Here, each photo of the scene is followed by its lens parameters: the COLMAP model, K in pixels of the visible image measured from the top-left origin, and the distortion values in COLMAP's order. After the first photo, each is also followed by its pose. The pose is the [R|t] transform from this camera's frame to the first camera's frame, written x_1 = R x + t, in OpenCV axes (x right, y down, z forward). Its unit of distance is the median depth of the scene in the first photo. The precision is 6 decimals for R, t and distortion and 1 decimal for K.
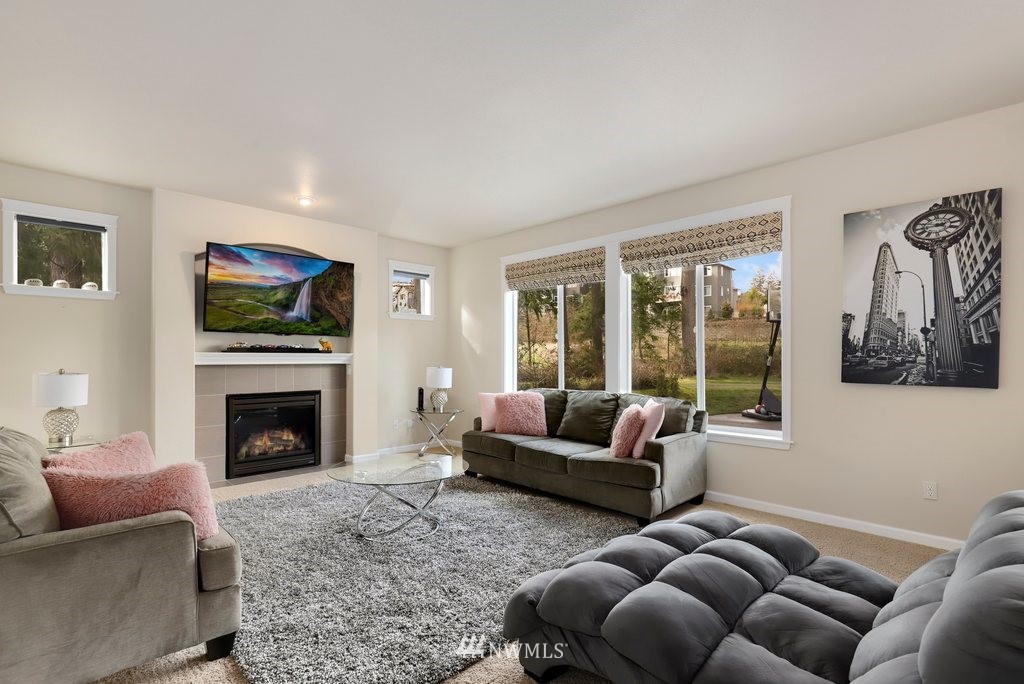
lens RADIAL K [[479.9, 0, 514.7], [0, 479.9, 353.9], [0, 0, 1]] dist [-0.004987, -0.000014]
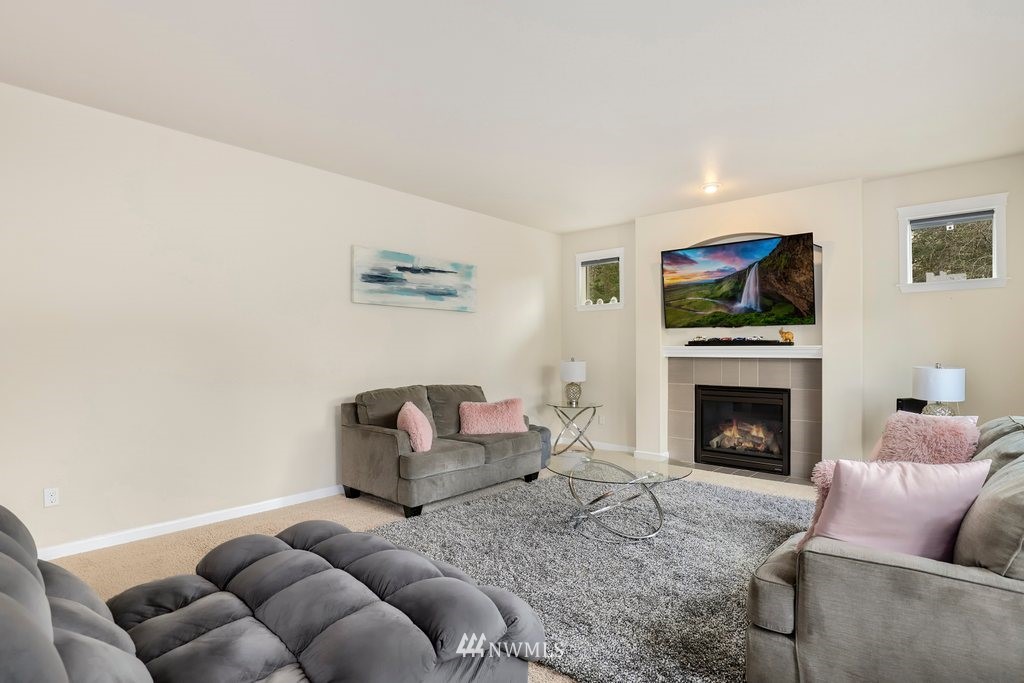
lens RADIAL K [[501.2, 0, 512.0], [0, 501.2, 356.9], [0, 0, 1]] dist [-0.000656, -0.000006]
pose [[0.080113, 0.010780, -0.996728, 0.486296], [0.008193, 0.999901, 0.011473, 0.004006], [0.996752, -0.009085, 0.080017, 0.469963]]
